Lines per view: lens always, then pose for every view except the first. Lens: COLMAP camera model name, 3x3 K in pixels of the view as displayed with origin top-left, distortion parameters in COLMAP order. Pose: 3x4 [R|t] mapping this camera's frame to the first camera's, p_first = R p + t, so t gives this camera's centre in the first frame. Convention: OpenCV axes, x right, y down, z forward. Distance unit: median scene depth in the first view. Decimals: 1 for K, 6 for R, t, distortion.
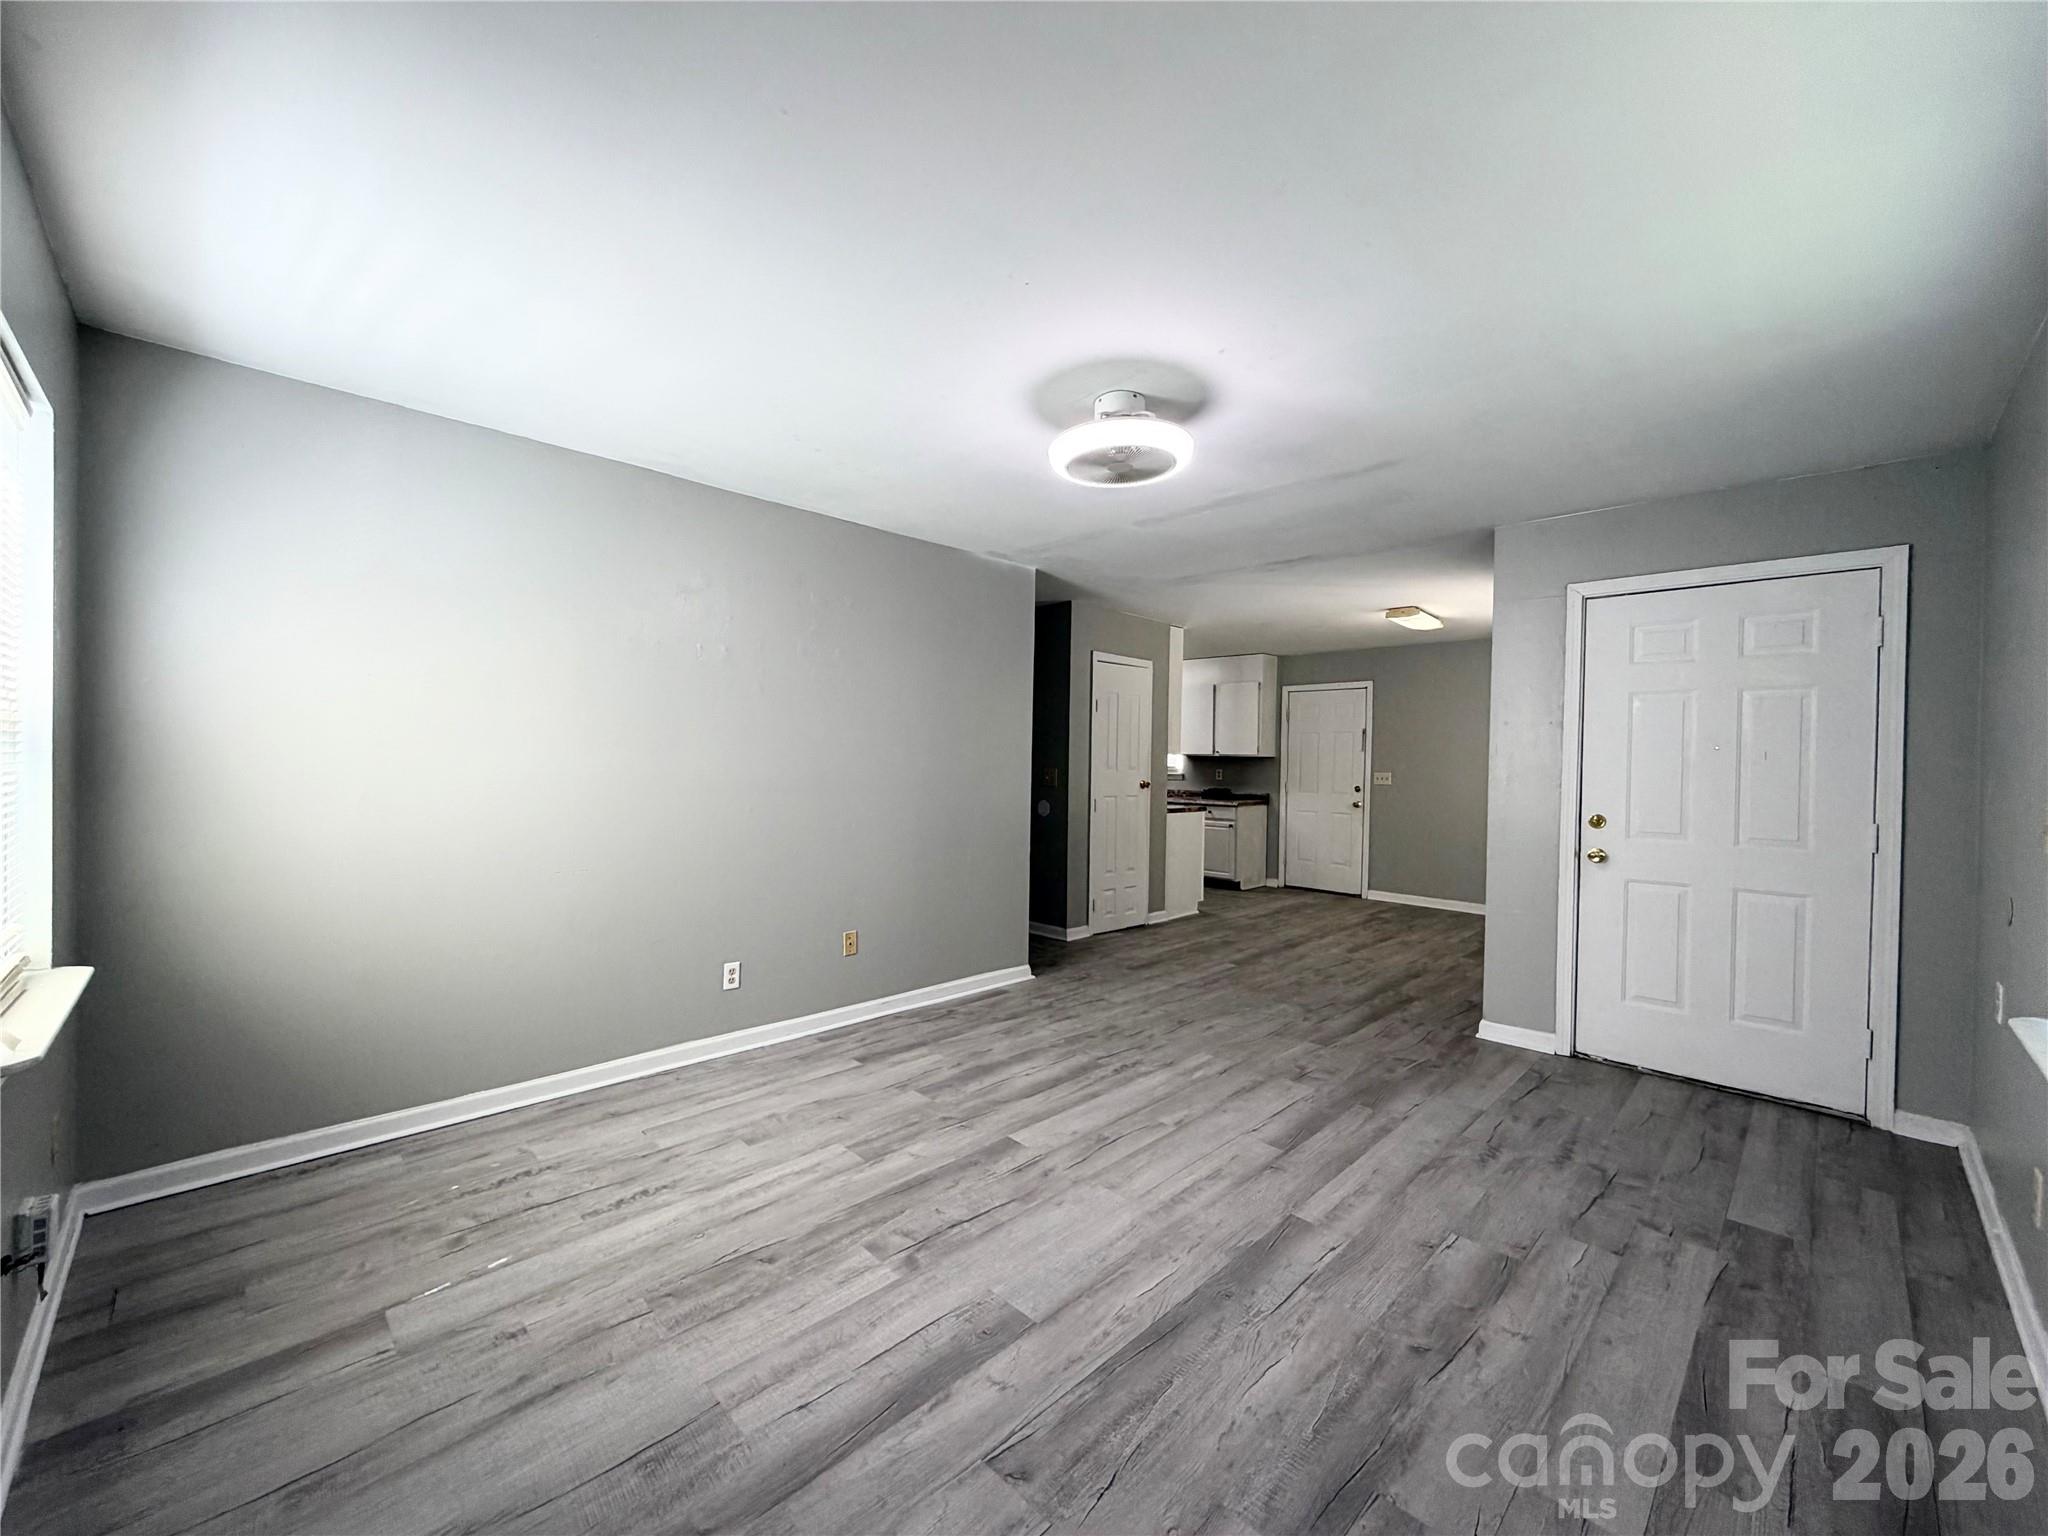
lens RADIAL K [[812.5, 0, 1019.3], [0, 812.5, 768.7], [0, 0, 1]] dist [0.001199, -0.000190]
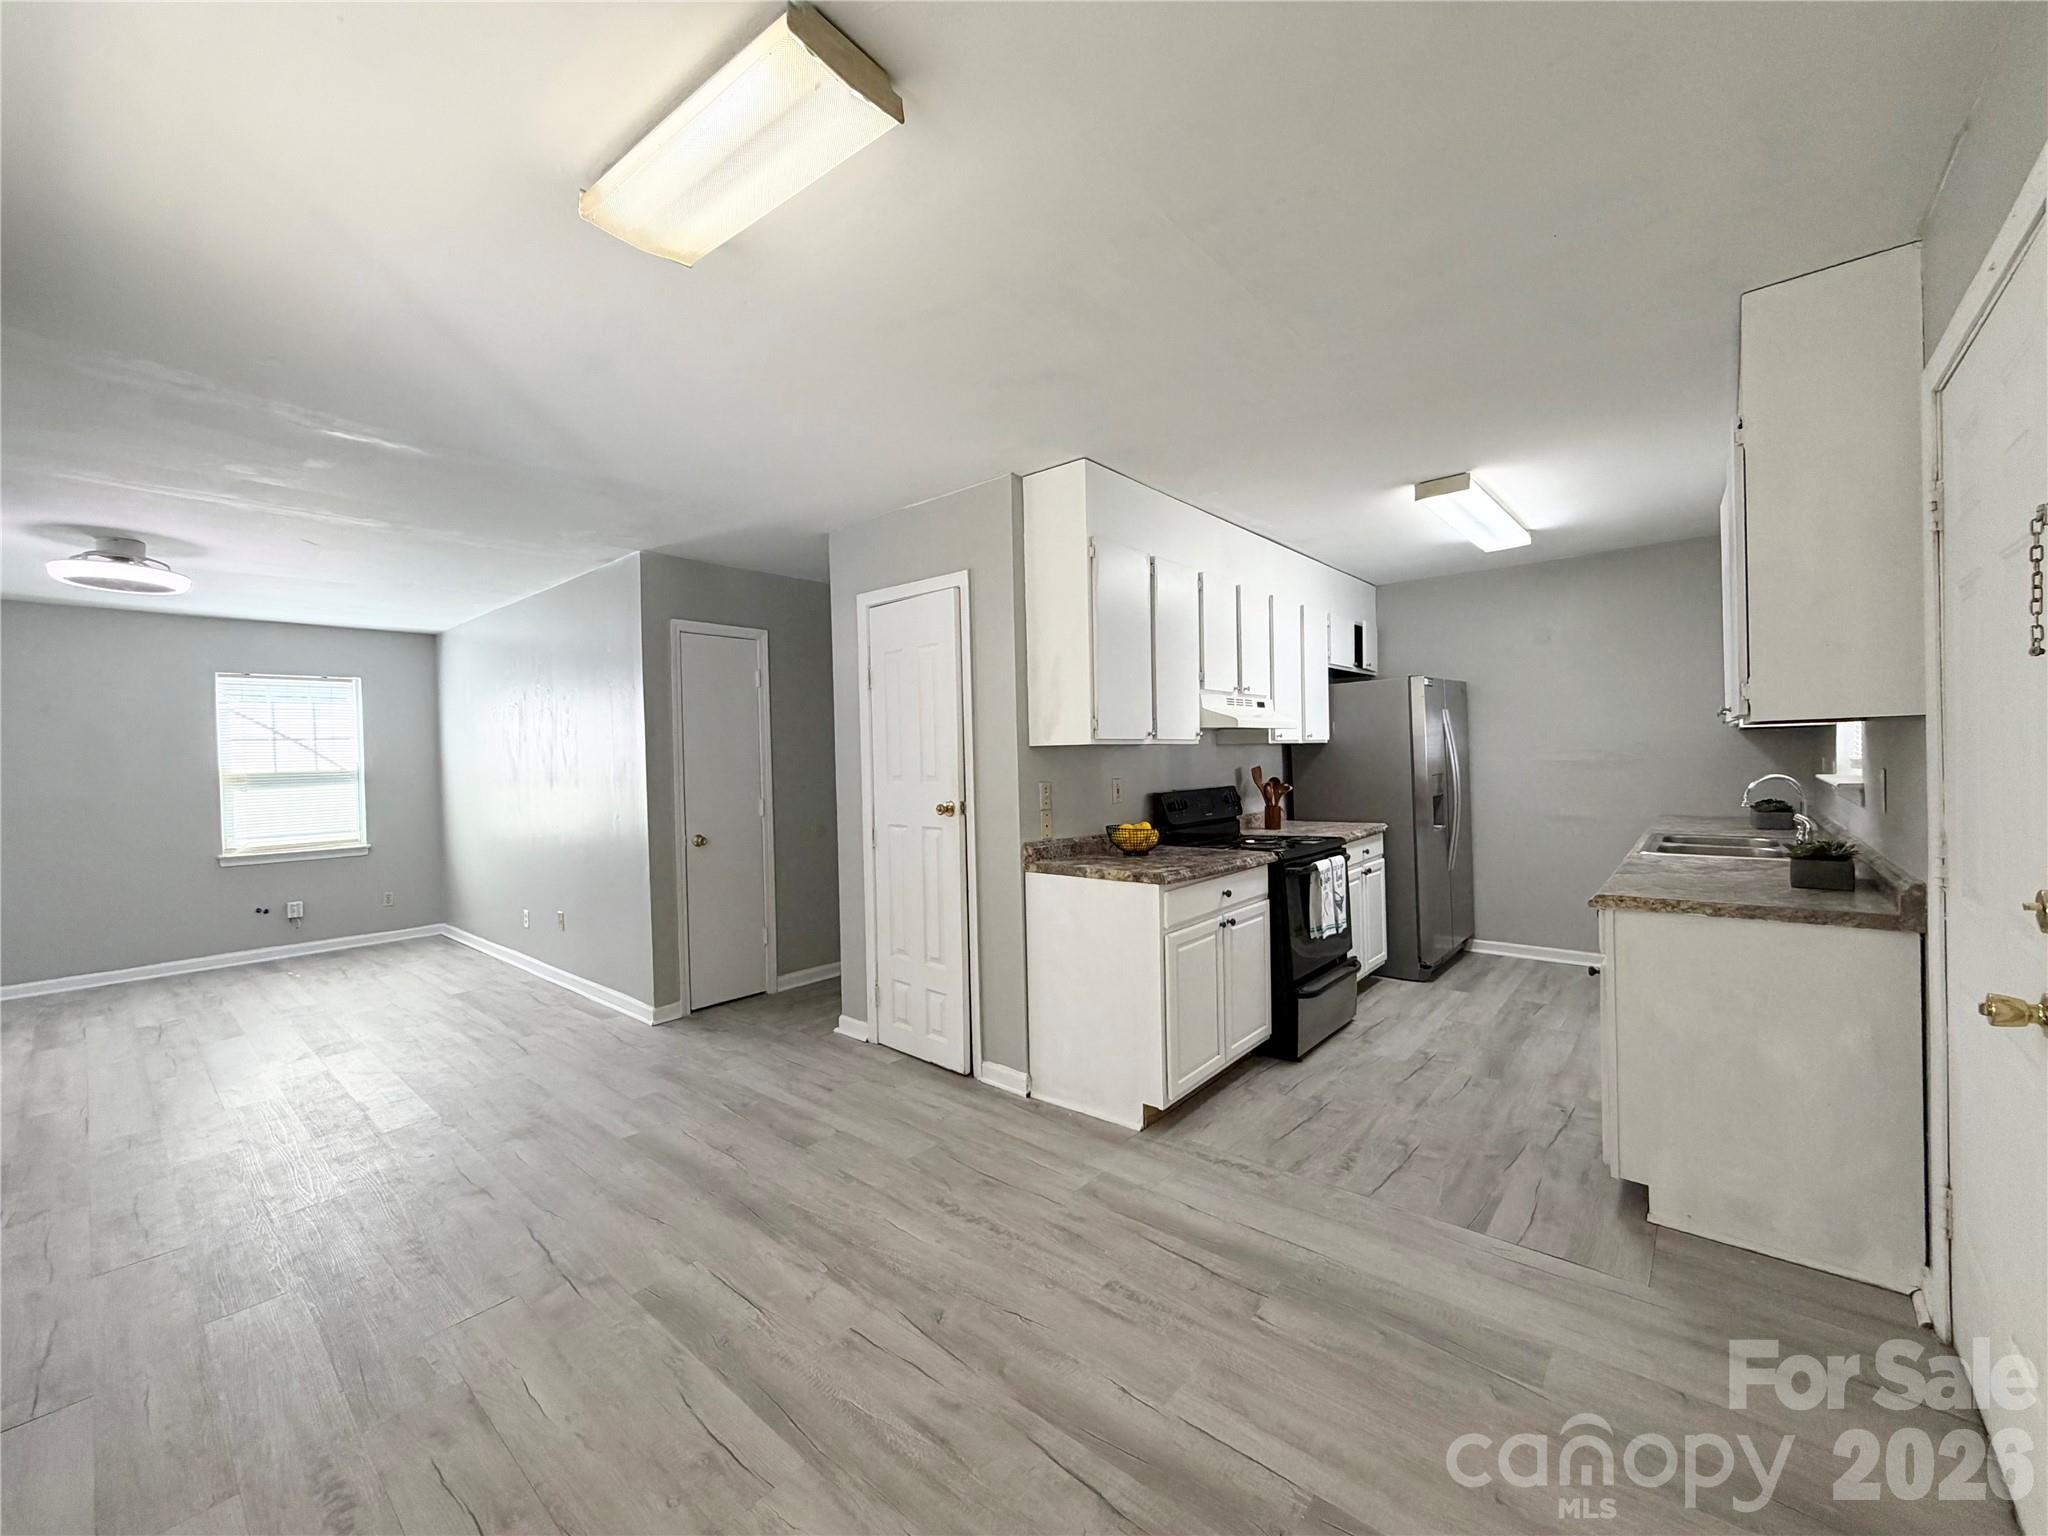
lens RADIAL K [[812.5, 0, 1017.8], [0, 812.5, 773.4], [0, 0, 1]] dist [0.001199, -0.000190]
pose [[0.075657, -0.000089, -0.997134, 1.329648], [0.013891, 0.999903, 0.000965, -0.007327], [0.997037, -0.013925, 0.075651, 1.941702]]
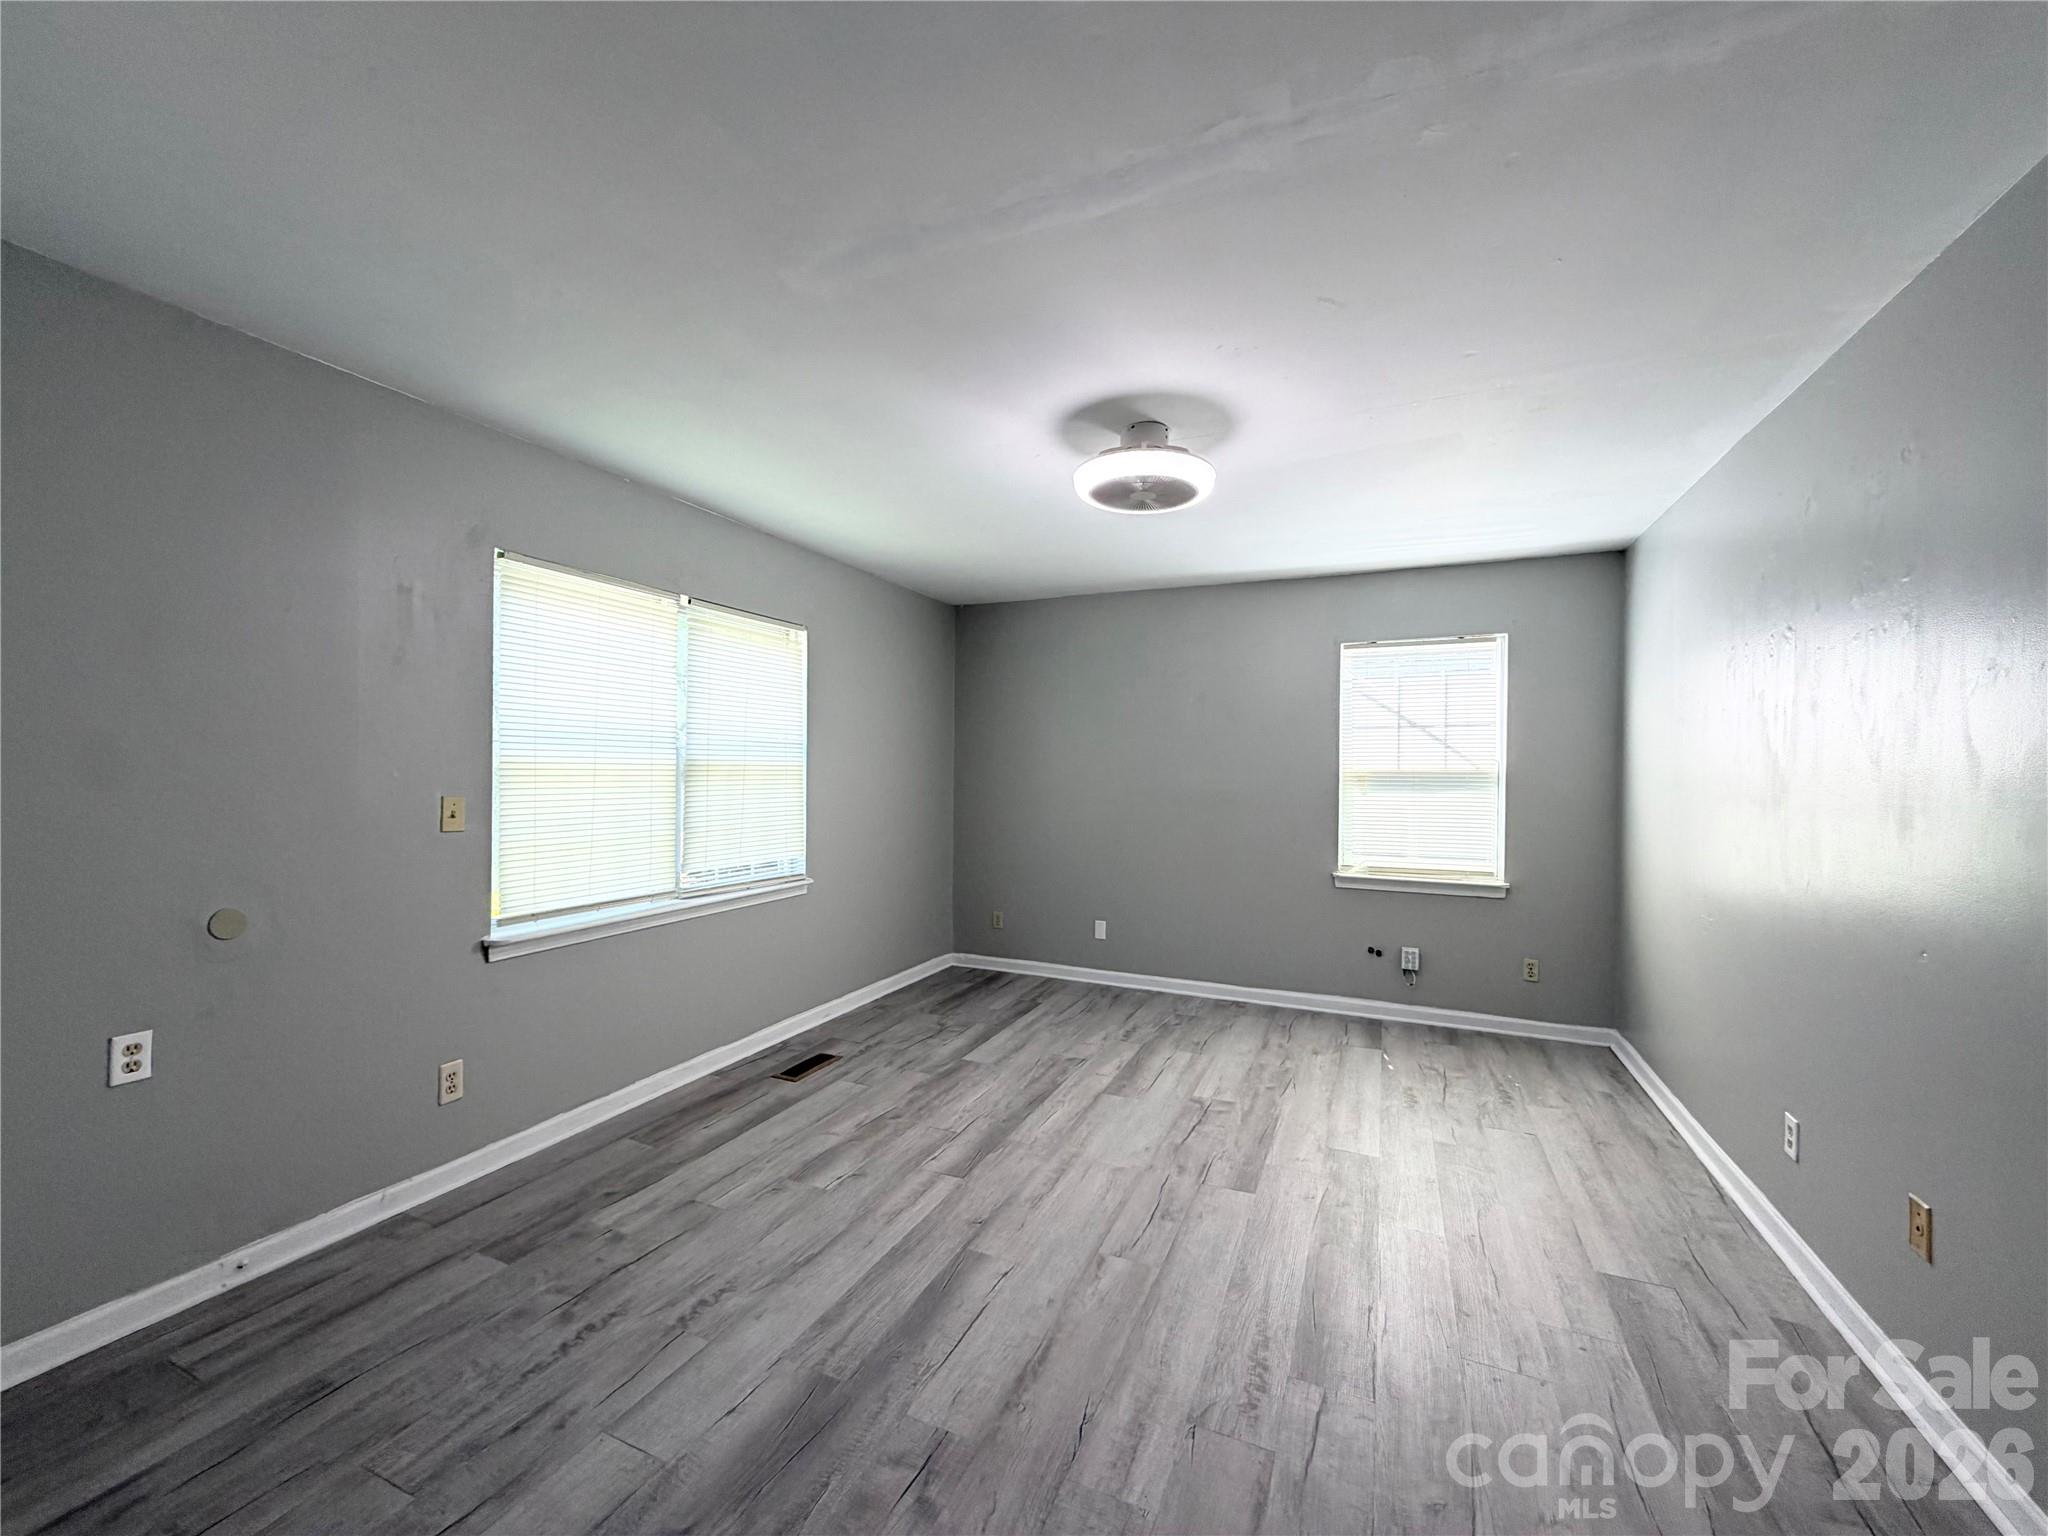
lens RADIAL K [[812.5, 0, 1017.8], [0, 812.5, 769.5], [0, 0, 1]] dist [0.001199, -0.000190]
pose [[-0.934283, -0.026703, -0.355531, 0.486568], [-0.031039, 0.999497, 0.006494, -0.021808], [0.355179, 0.017103, -0.934642, 1.480031]]
